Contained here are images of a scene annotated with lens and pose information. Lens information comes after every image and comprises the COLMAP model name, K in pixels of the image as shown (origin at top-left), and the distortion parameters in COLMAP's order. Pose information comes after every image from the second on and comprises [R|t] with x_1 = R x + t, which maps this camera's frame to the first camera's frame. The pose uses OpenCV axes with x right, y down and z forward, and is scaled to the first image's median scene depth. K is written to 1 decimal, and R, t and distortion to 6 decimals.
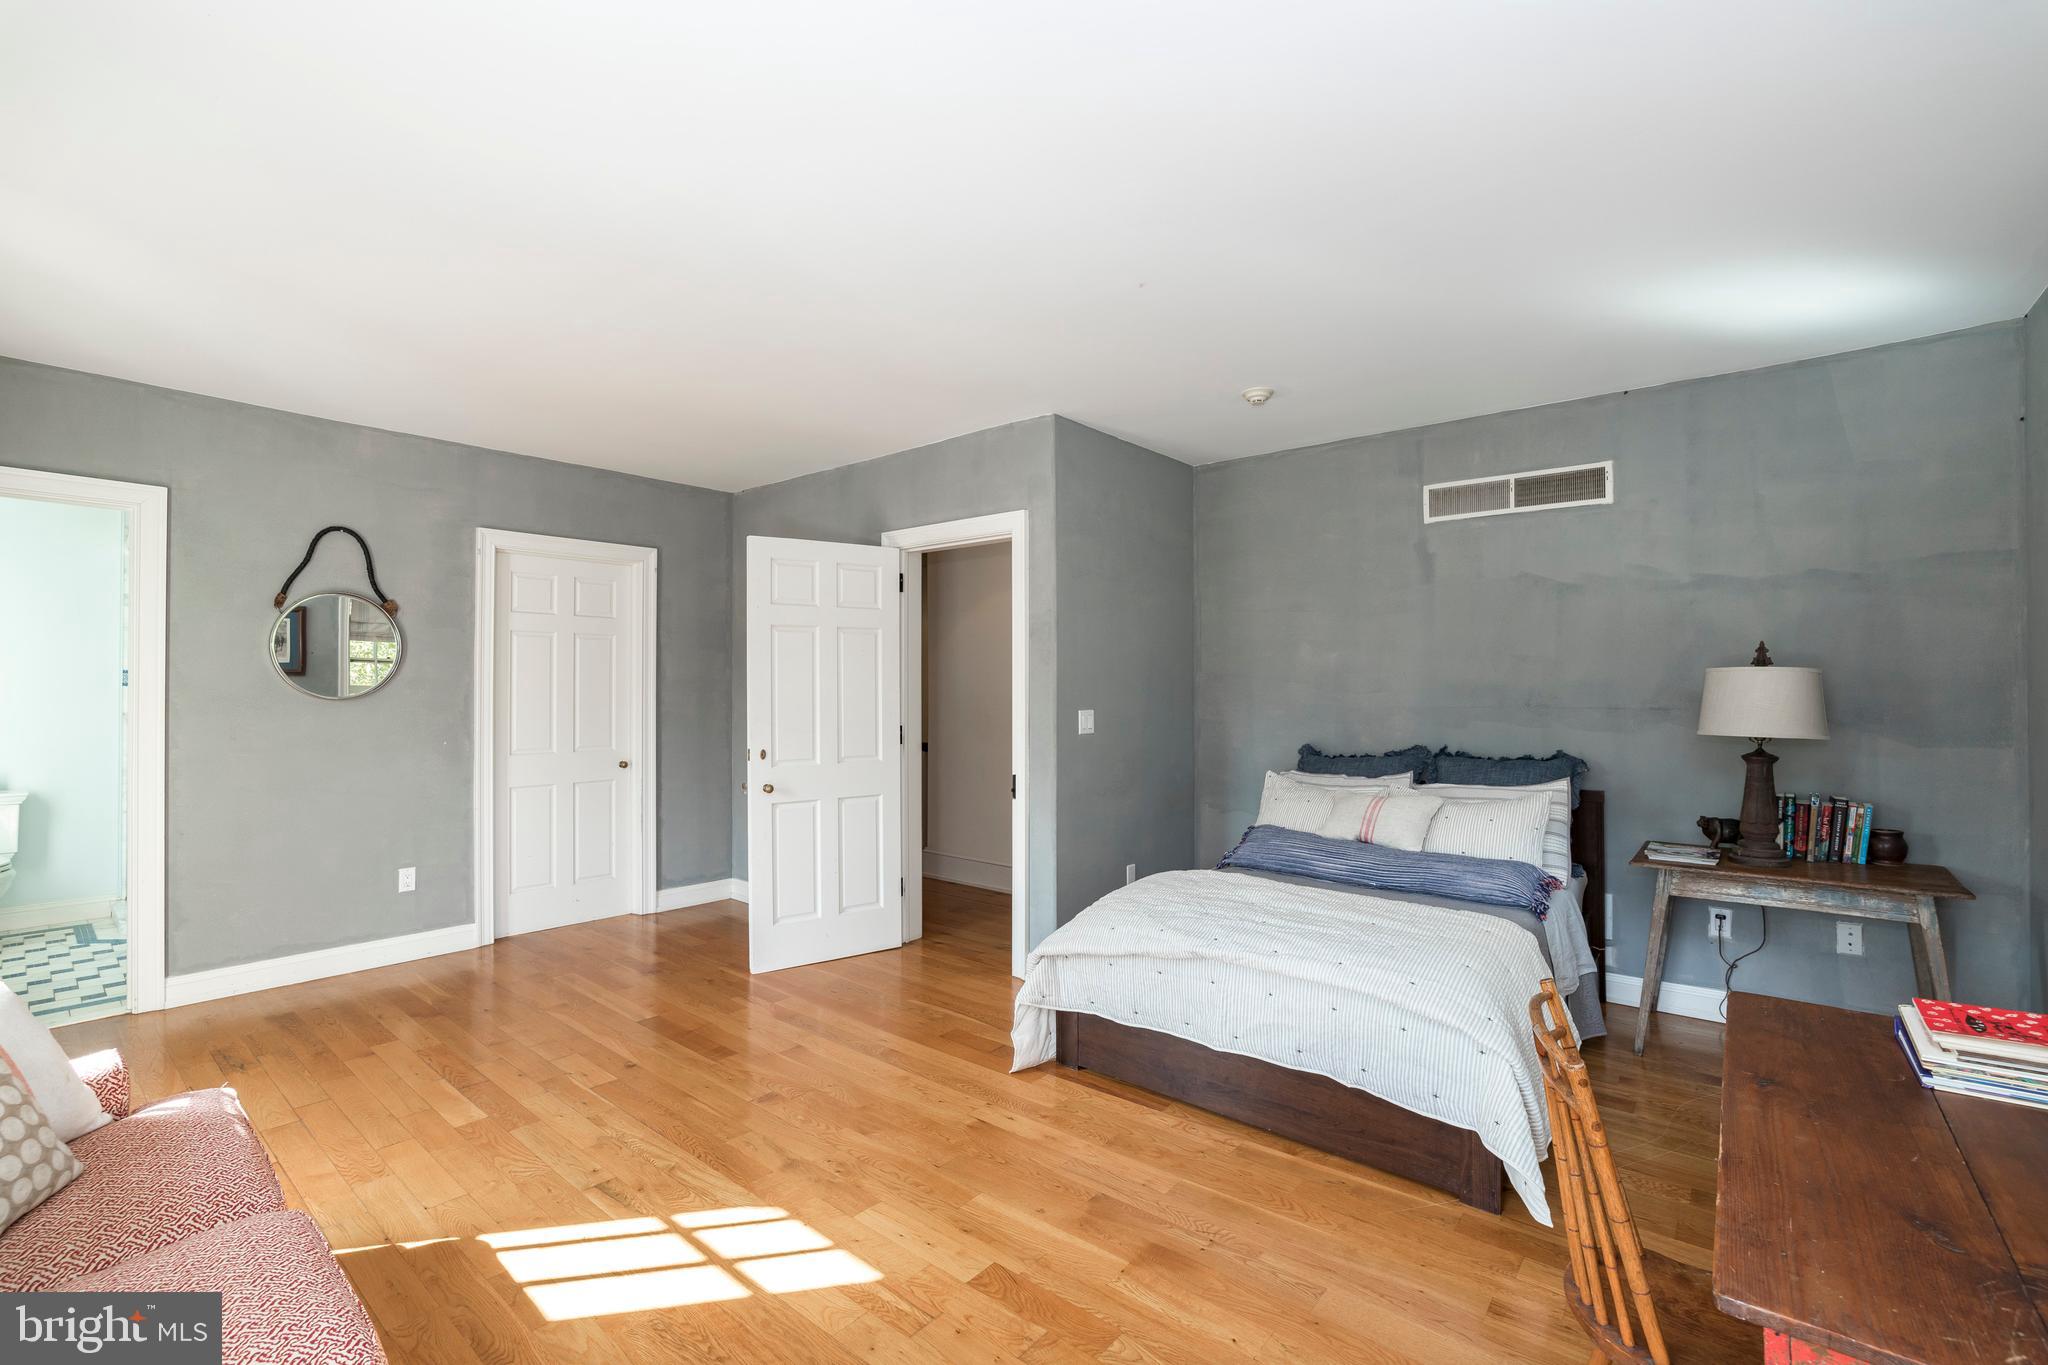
lens RADIAL K [[903.5, 0, 1024.8], [0, 903.5, 693.3], [0, 0, 1]] dist [-0.033070, 0.015788]
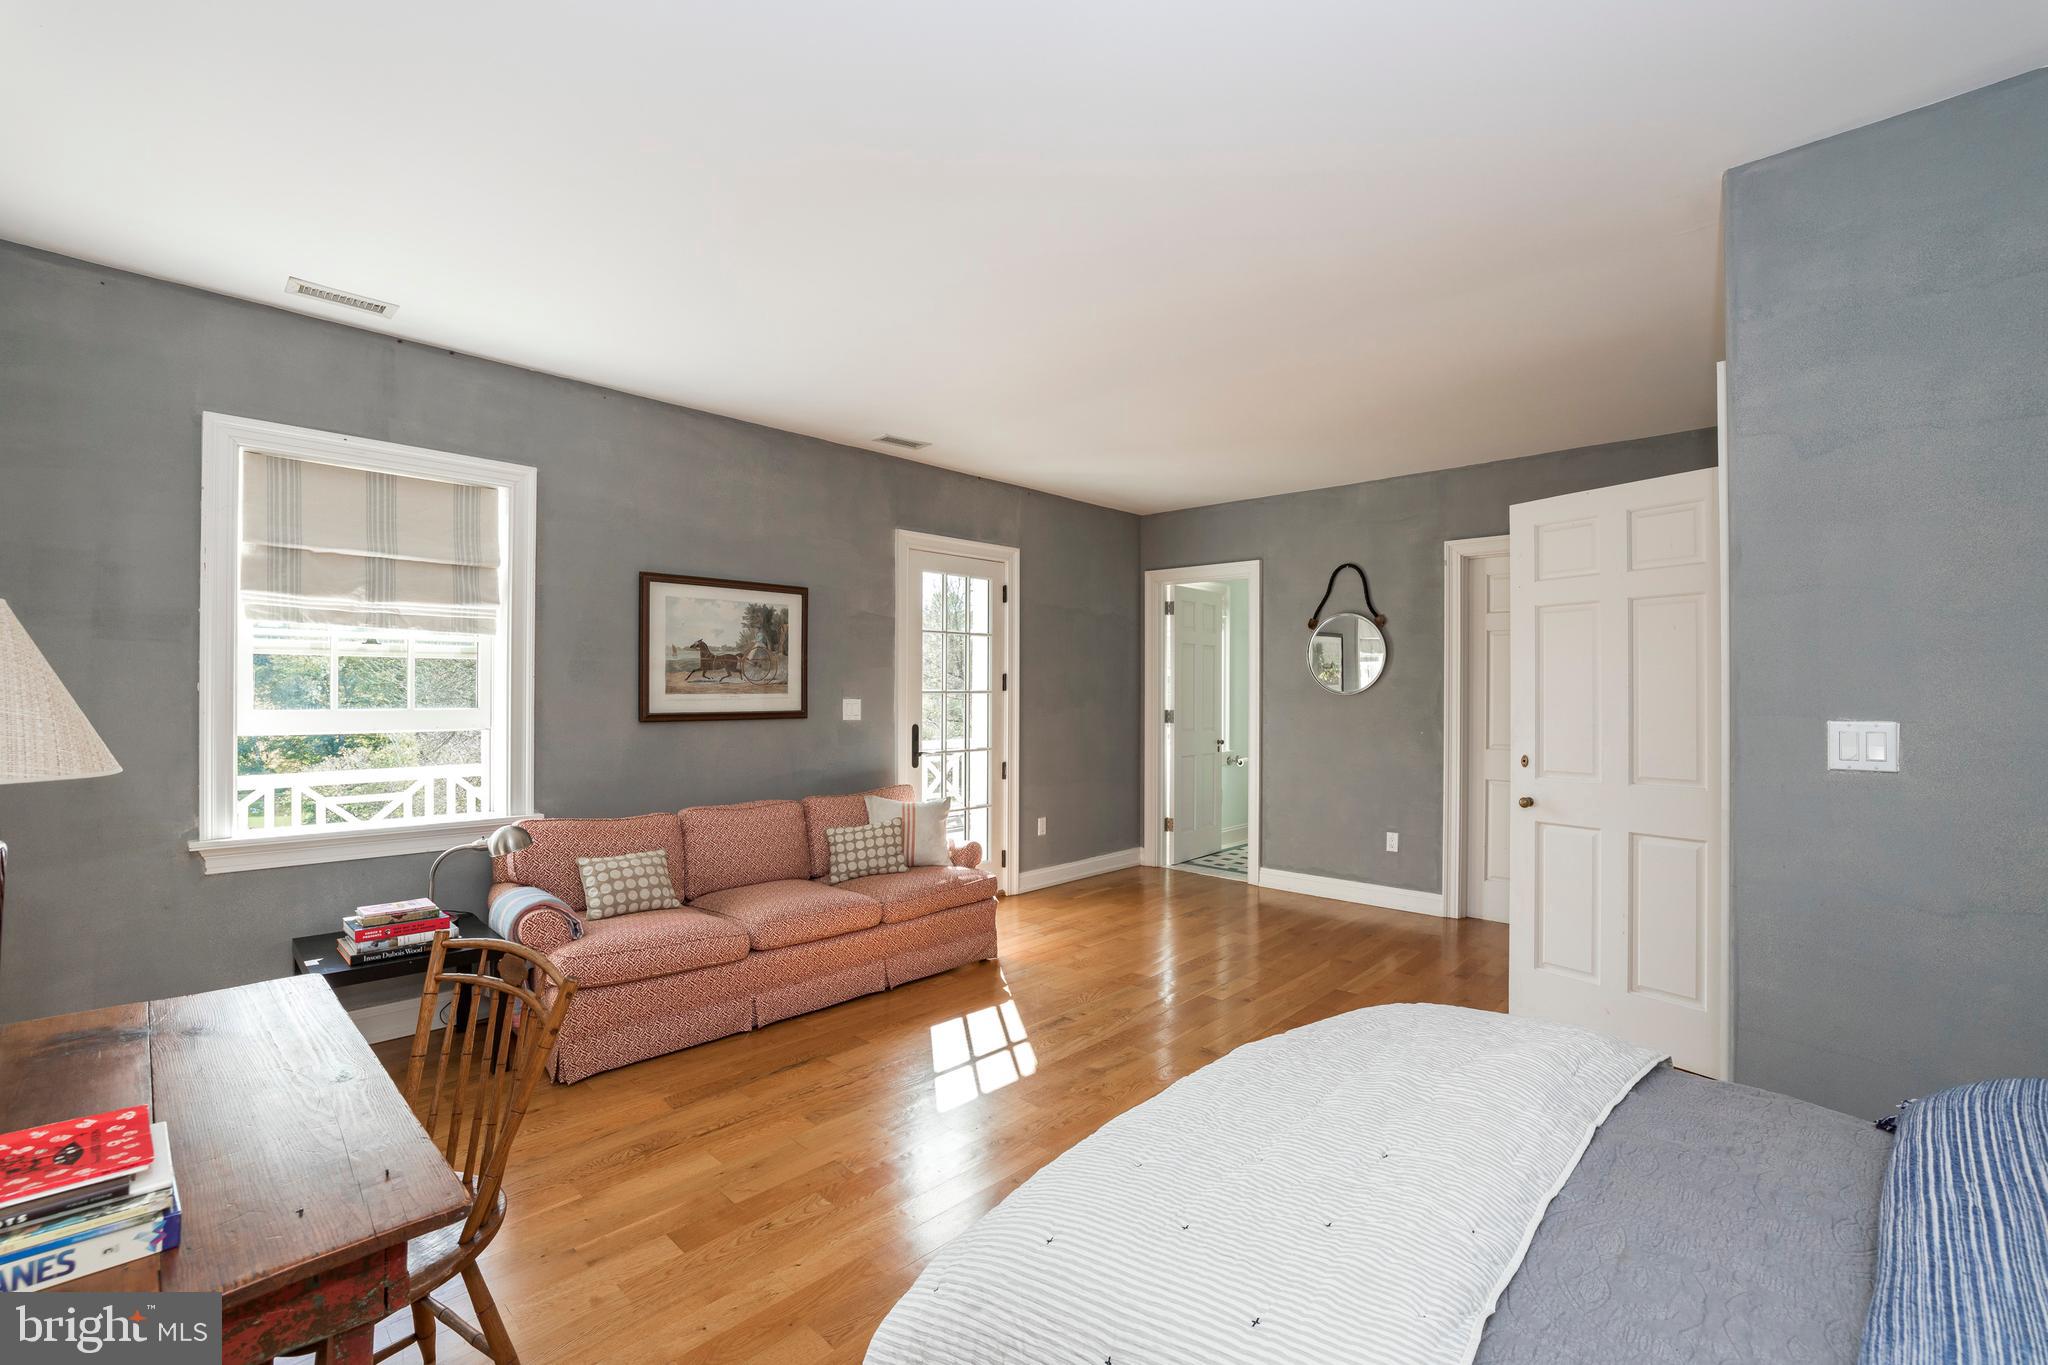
lens RADIAL K [[903.5, 0, 1024.8], [0, 903.5, 693.3], [0, 0, 1]] dist [-0.033070, 0.015788]
pose [[-0.072279, 0.001841, -0.997383, 0.626246], [-0.006718, 0.999975, 0.002332, 0.006090], [0.997362, 0.006869, -0.072264, 0.639776]]
